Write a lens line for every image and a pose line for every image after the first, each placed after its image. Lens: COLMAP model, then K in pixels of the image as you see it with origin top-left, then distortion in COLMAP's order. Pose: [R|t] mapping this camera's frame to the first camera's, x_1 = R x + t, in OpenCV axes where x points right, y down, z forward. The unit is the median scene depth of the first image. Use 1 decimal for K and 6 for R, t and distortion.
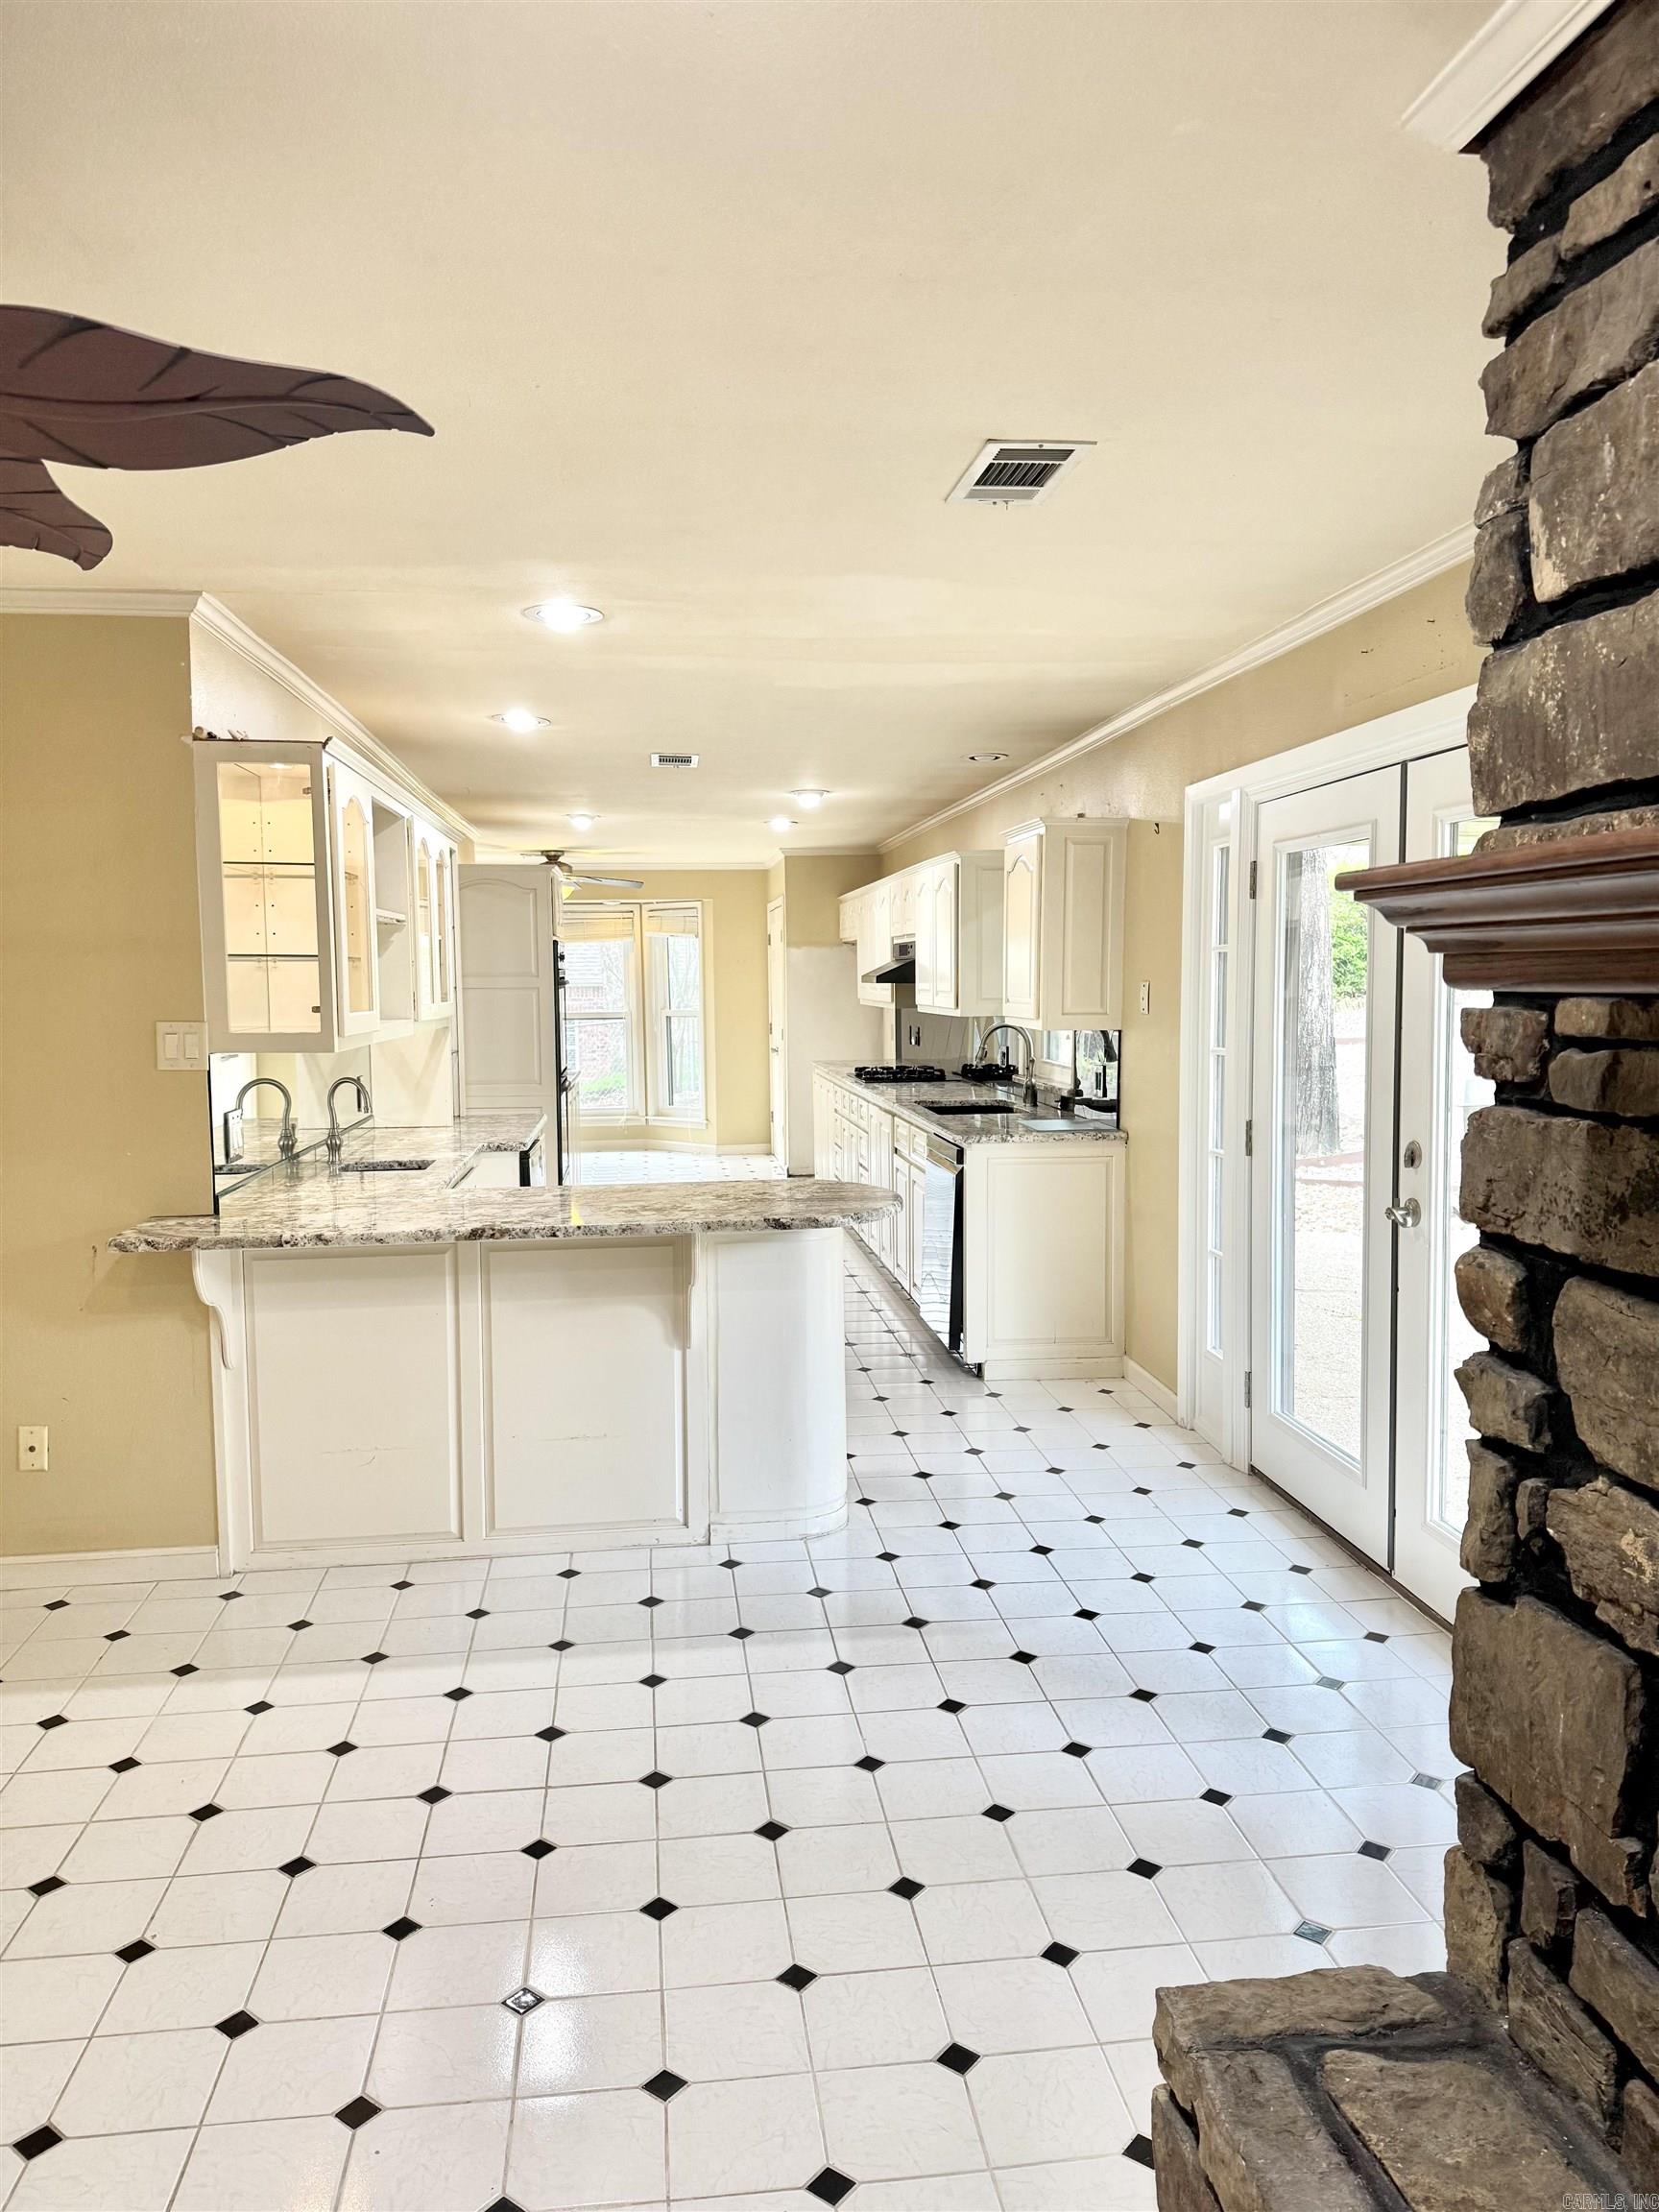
lens RADIAL K [[1581.7, 0, 829.5], [0, 1581.7, 1106.0], [0, 0, 1]] dist [0.061400, -0.001853]
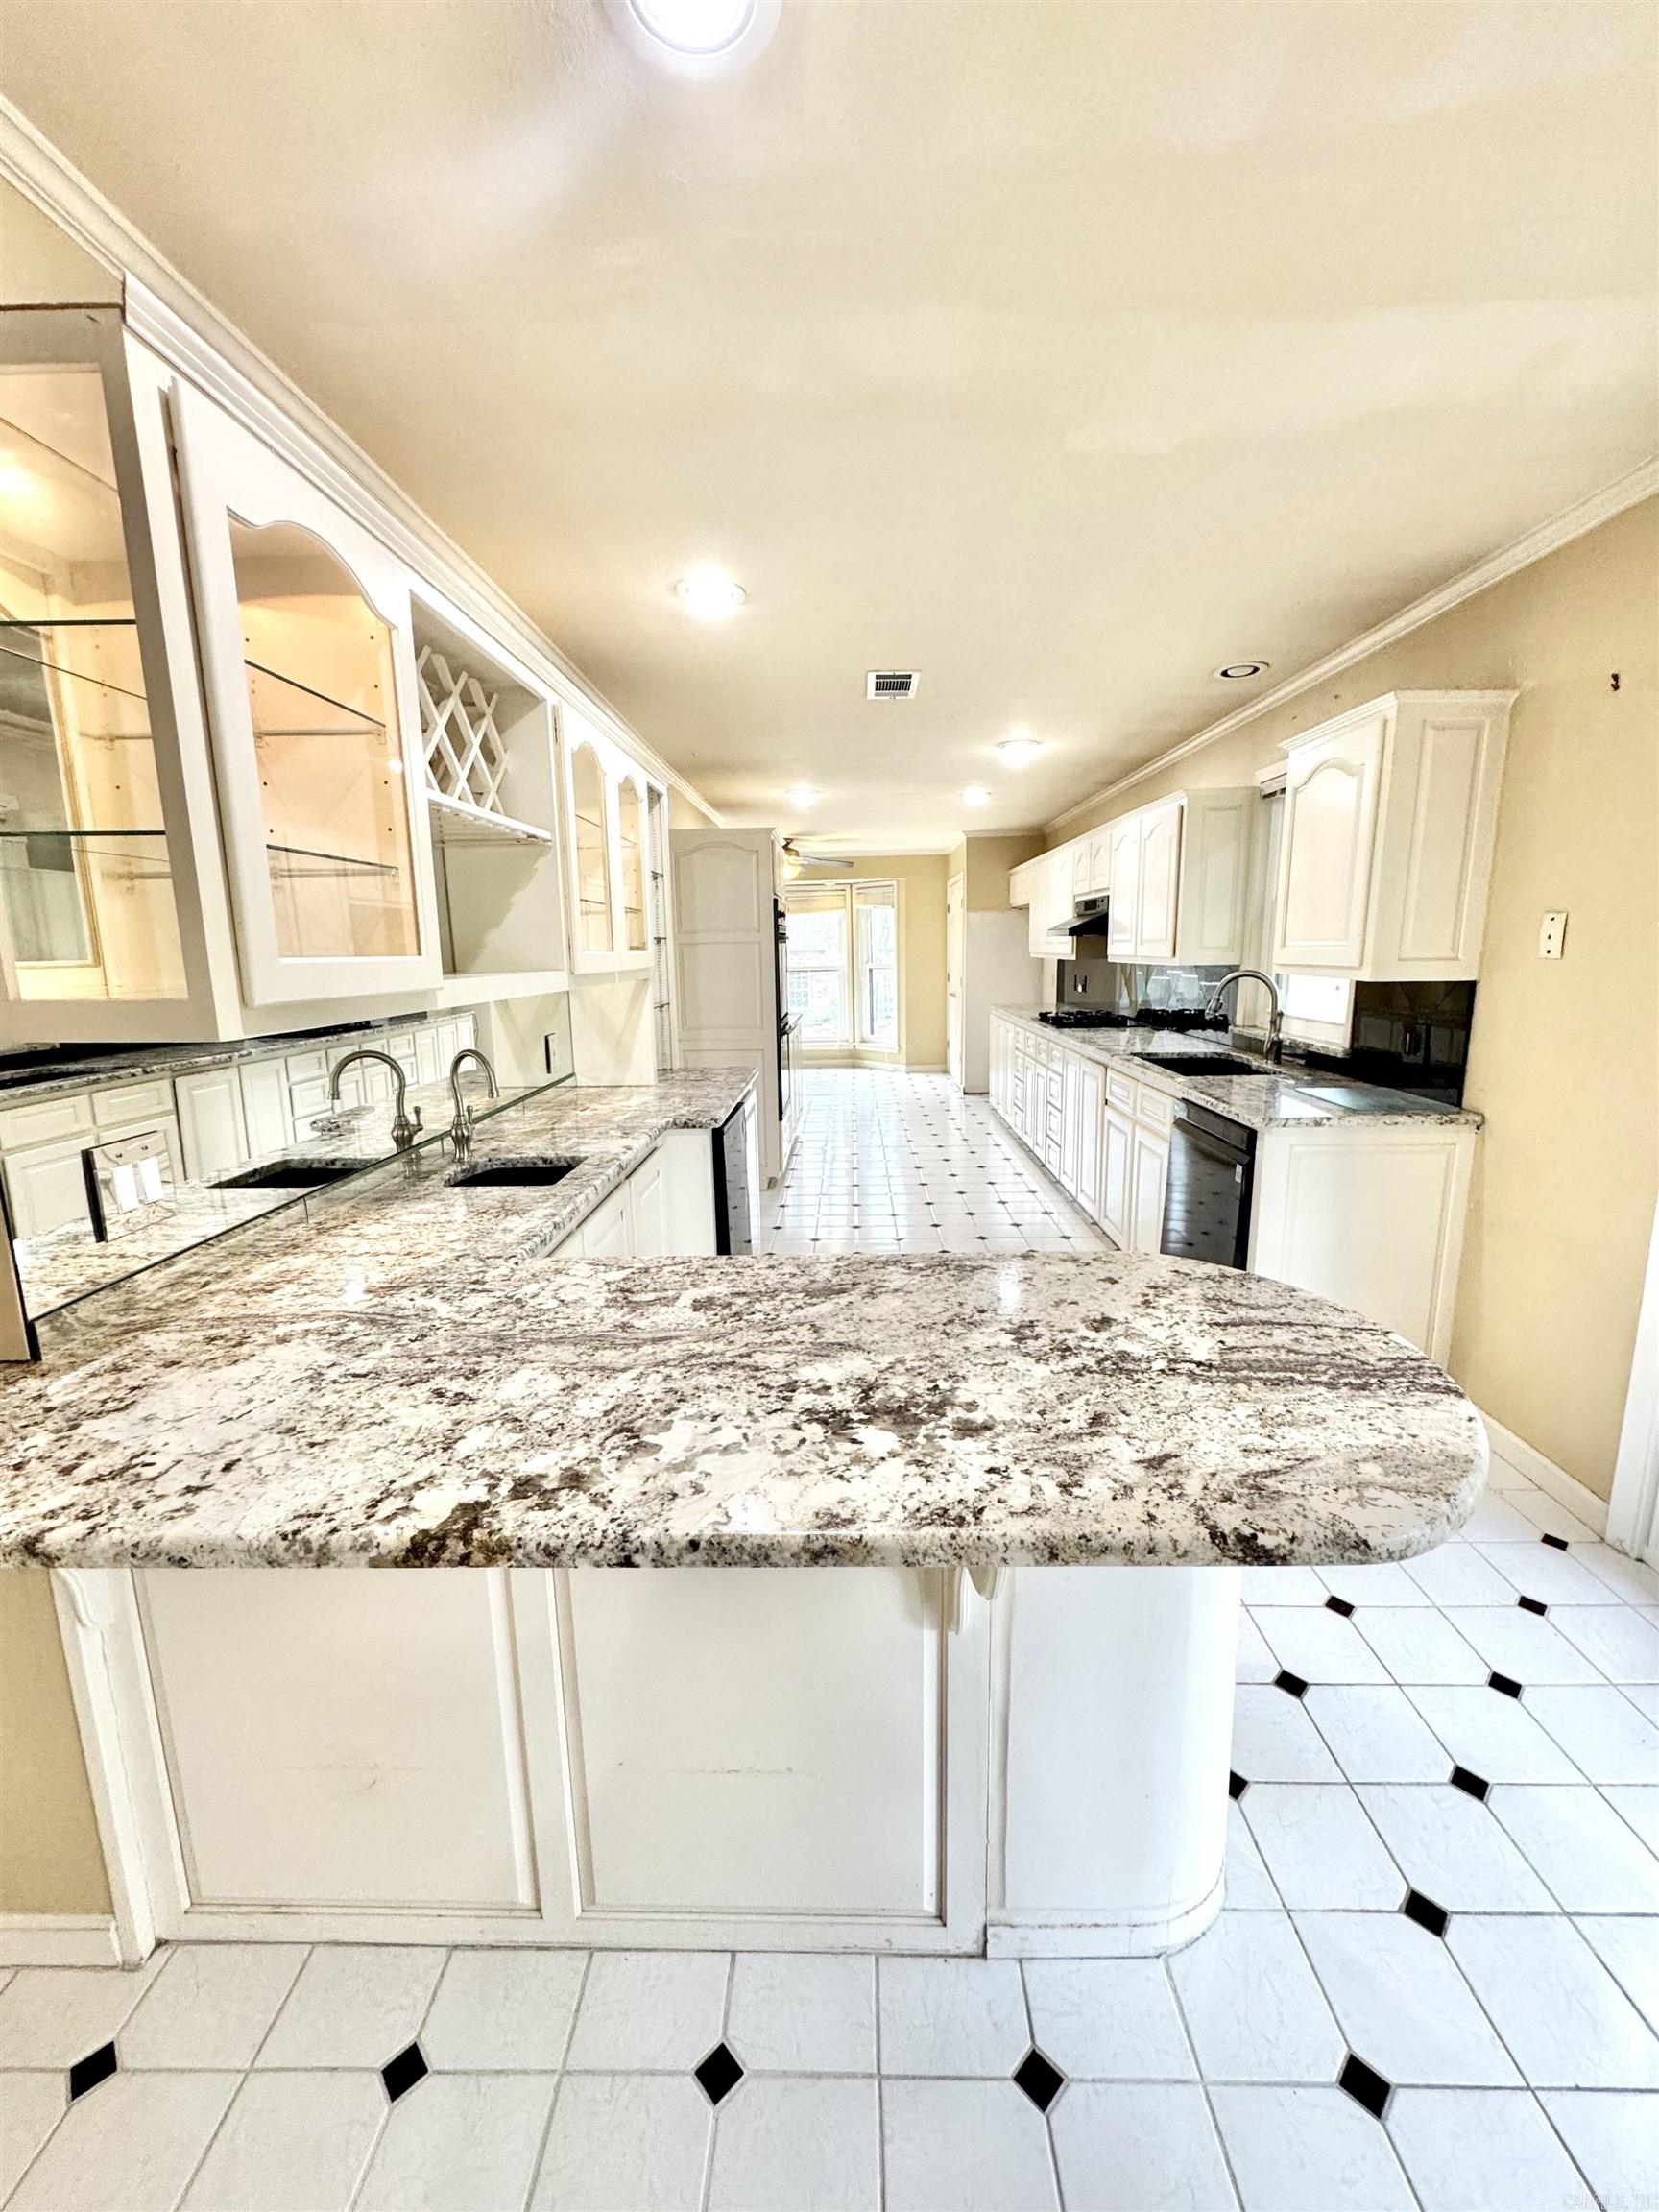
lens RADIAL K [[900.7, 0, 829.5], [0, 900.7, 1106.0], [0, 0, 1]] dist [0.002209, 0.000248]
pose [[0.990228, 0.016079, -0.138525, -0.045245], [-0.003027, 0.995575, 0.093920, -0.019236], [0.139423, -0.092583, 0.985895, 0.362242]]
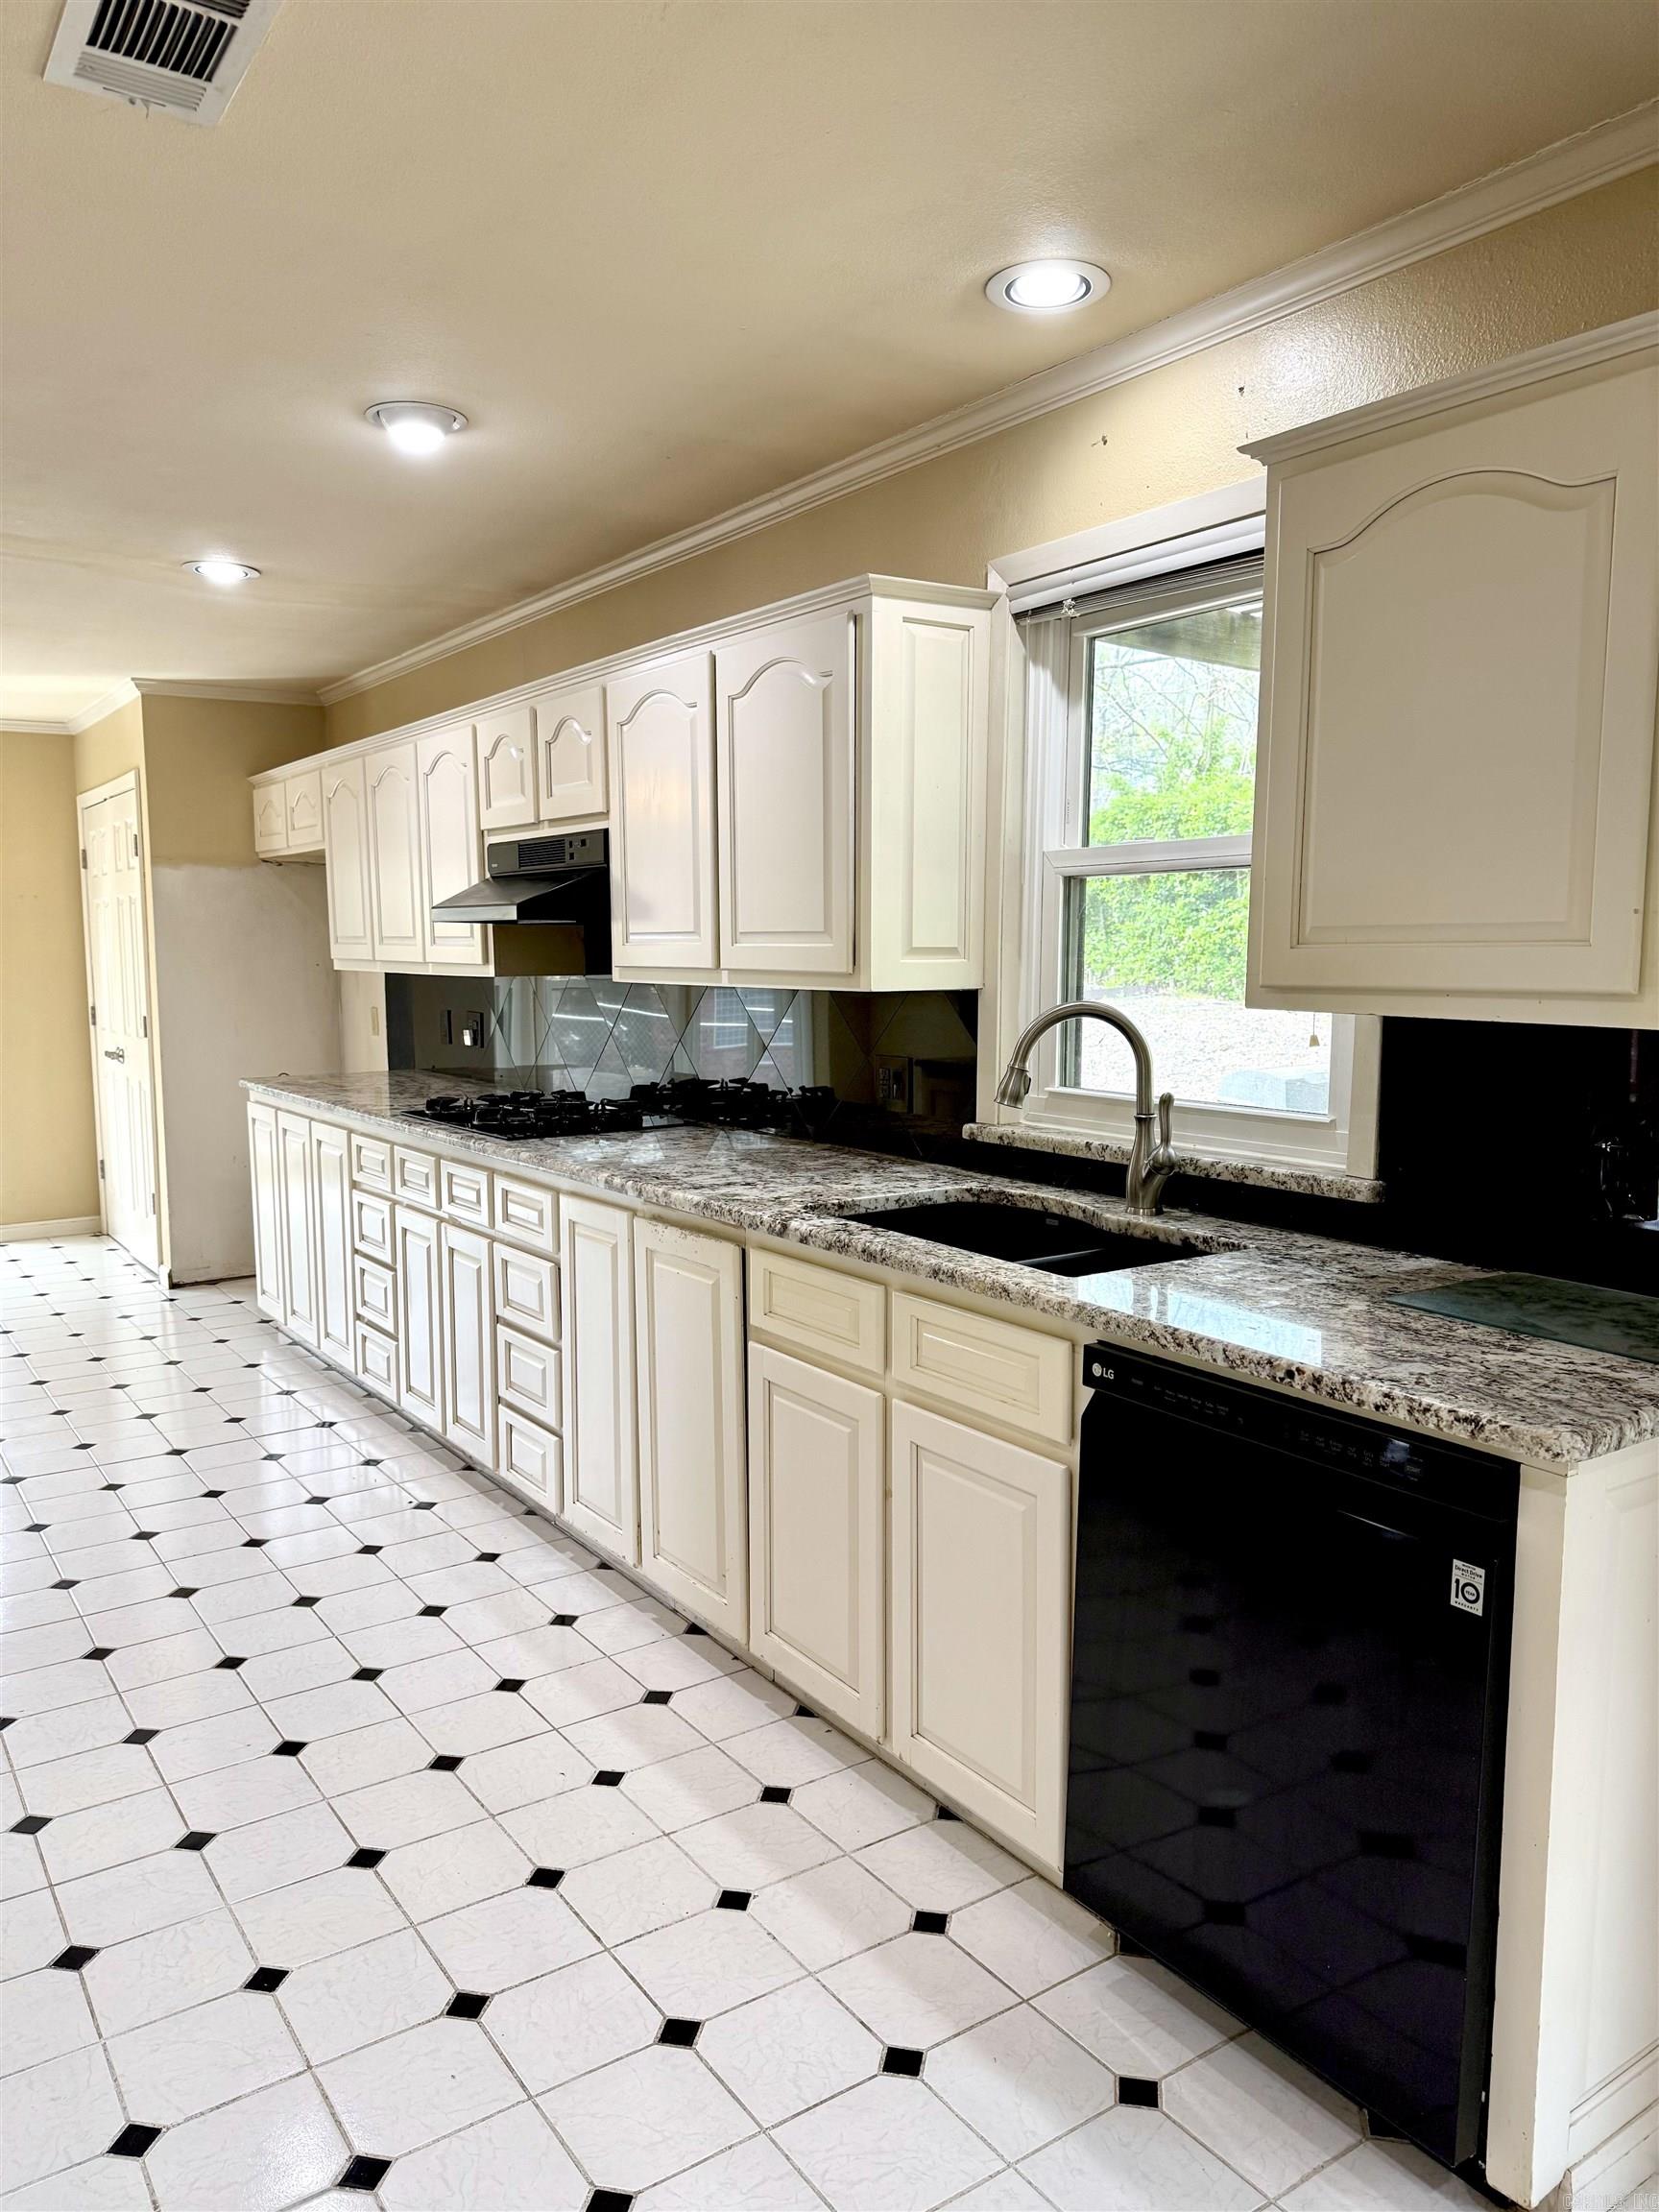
lens RADIAL K [[1581.7, 0, 829.5], [0, 1581.7, 1106.0], [0, 0, 1]] dist [0.061400, -0.001853]
pose [[0.888932, -0.044477, 0.455874, -0.101214], [0.037133, 0.998996, 0.025058, -0.032061], [-0.456531, -0.005347, 0.889692, 0.555418]]
